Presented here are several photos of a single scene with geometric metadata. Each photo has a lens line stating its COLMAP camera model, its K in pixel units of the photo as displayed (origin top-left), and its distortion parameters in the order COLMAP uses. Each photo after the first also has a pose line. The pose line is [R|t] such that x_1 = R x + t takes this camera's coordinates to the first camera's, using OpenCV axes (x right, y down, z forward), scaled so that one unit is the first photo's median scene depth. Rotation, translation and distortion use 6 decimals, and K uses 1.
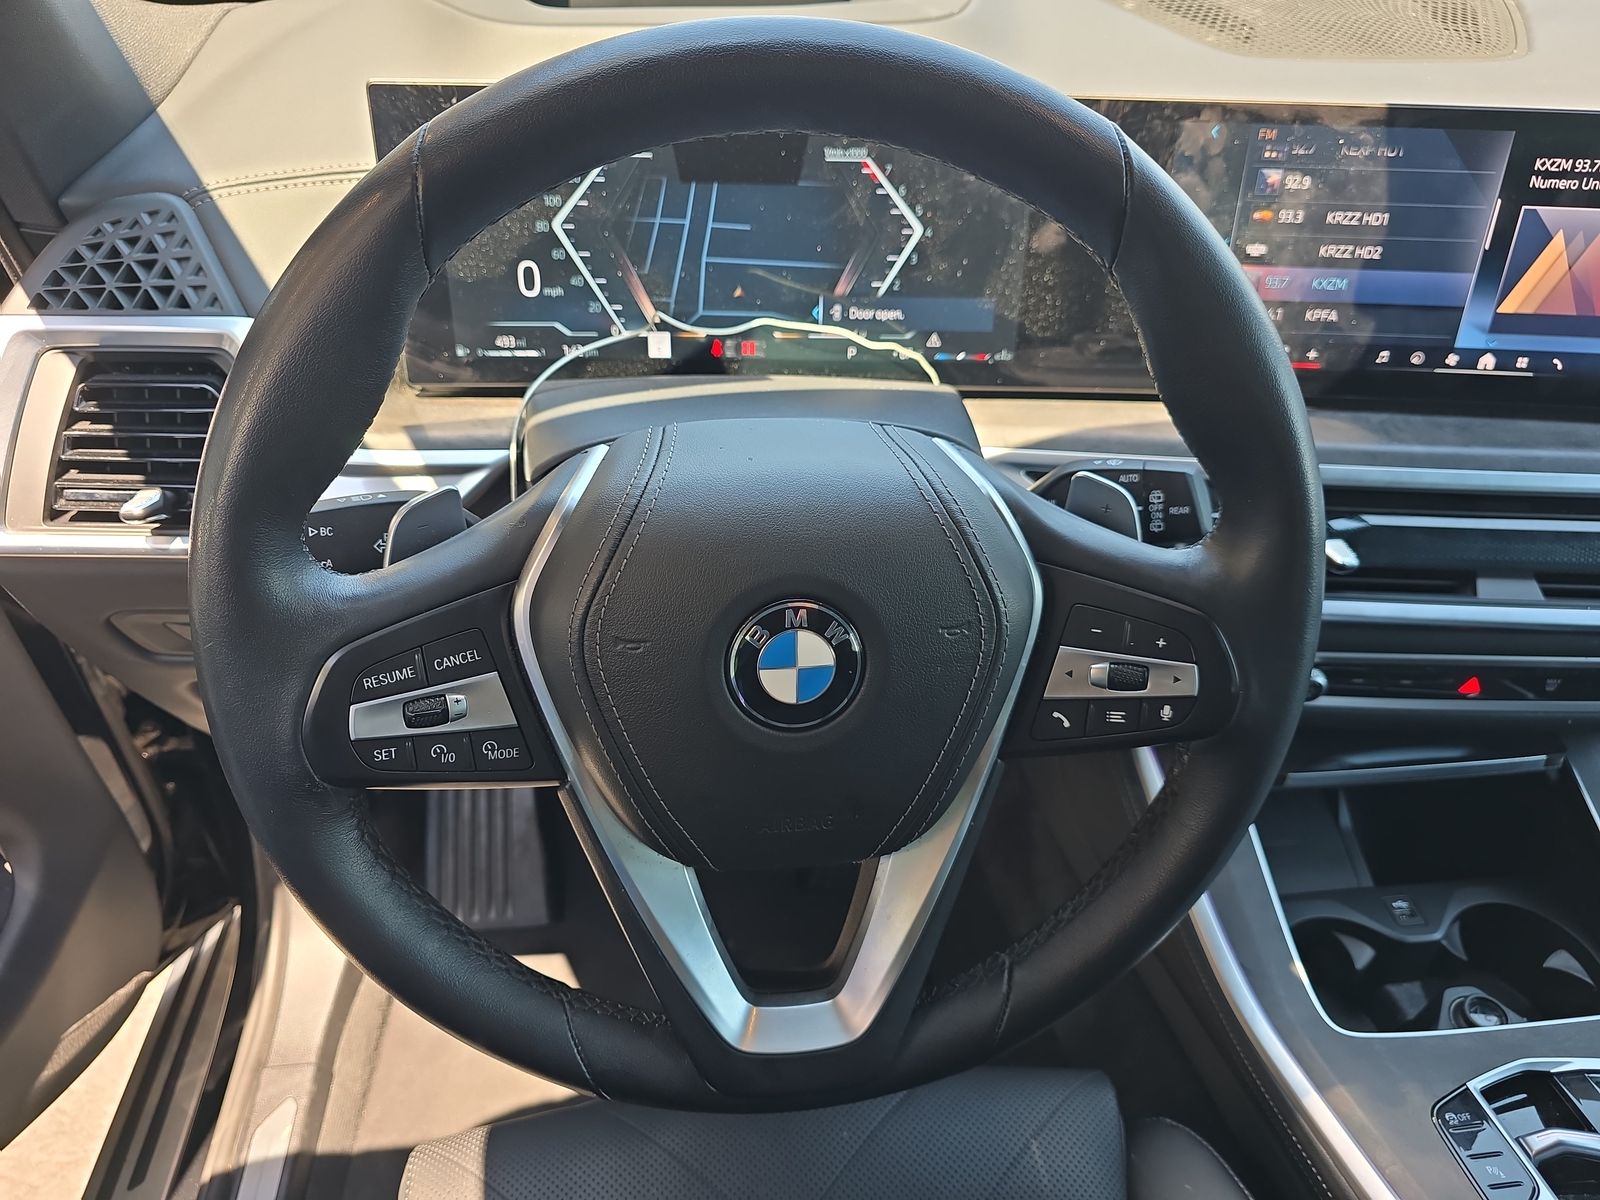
lens RADIAL K [[1052.5, 0, 788.0], [0, 1052.5, 594.5], [0, 0, 1]] dist [0.018720, -0.022429]
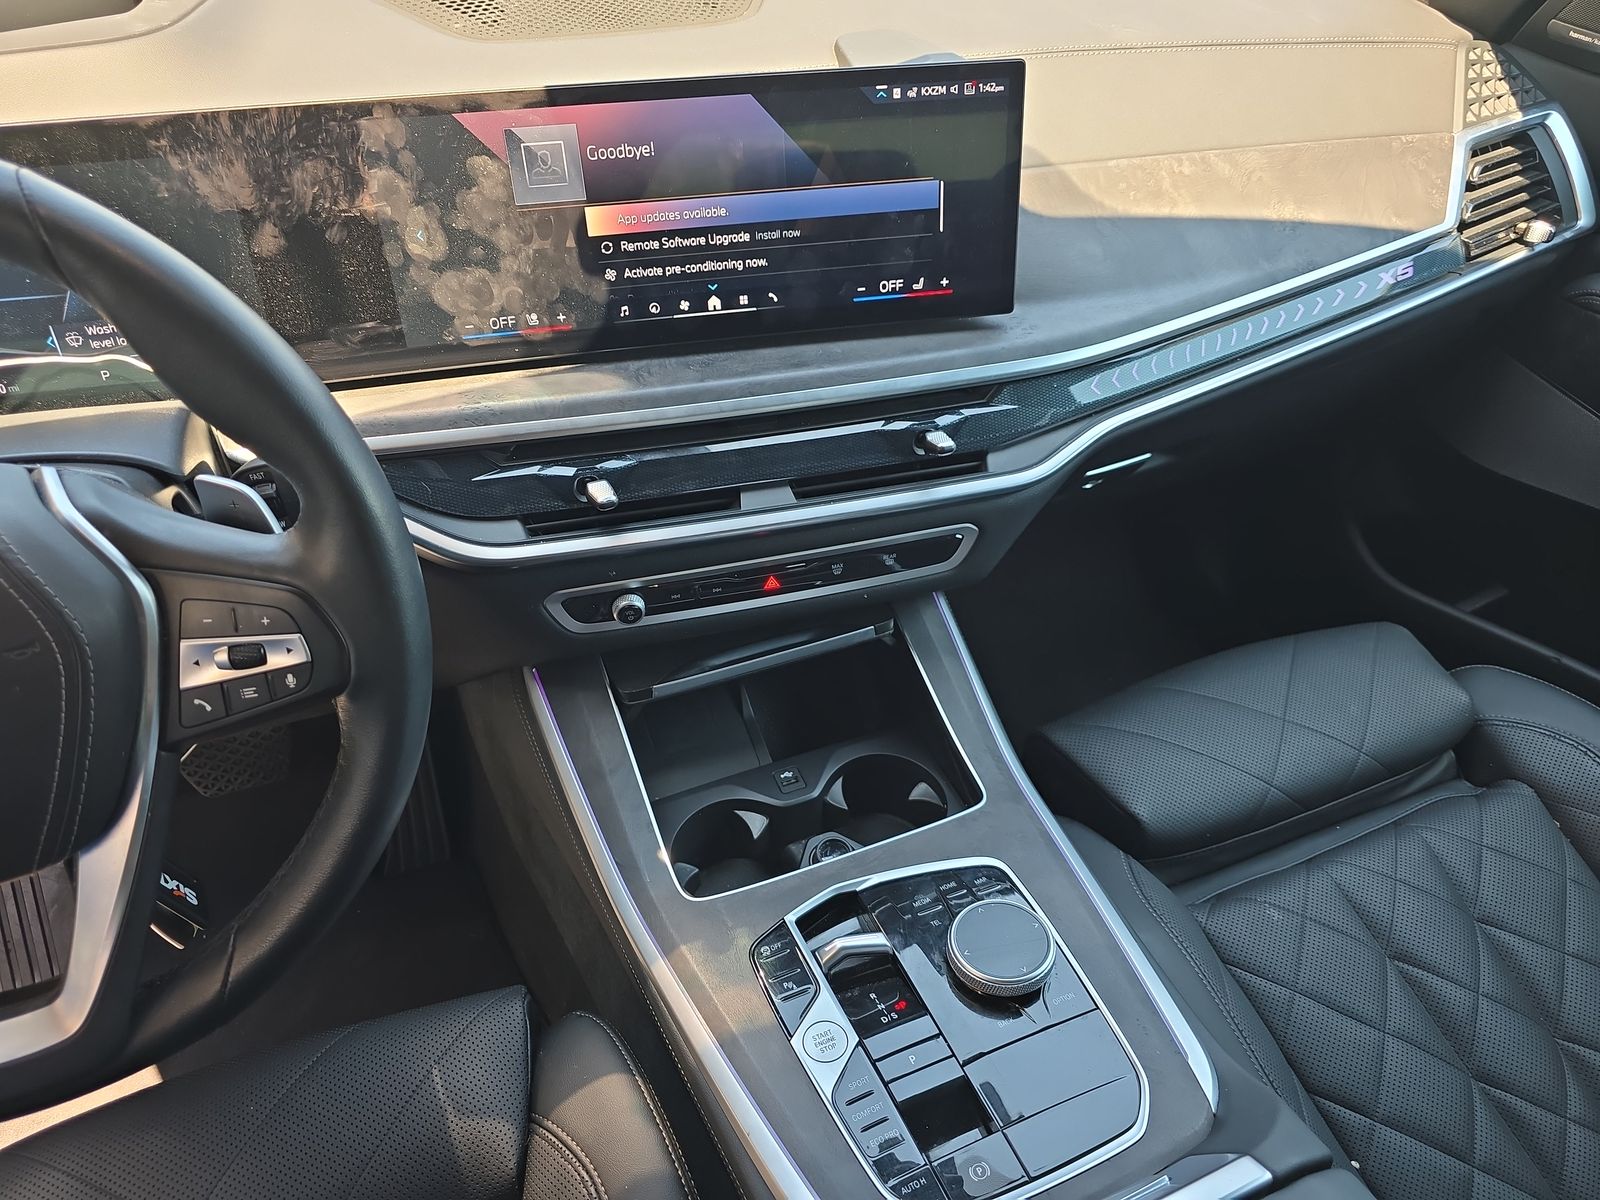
lens RADIAL K [[1052.5, 0, 801.8], [0, 1052.5, 599.3], [0, 0, 1]] dist [0.018720, -0.022429]
pose [[0.963152, -0.187129, 0.193185, 0.482414], [0.176826, 0.981791, 0.069421, 0.031951], [-0.202658, -0.032703, 0.978703, -0.147109]]
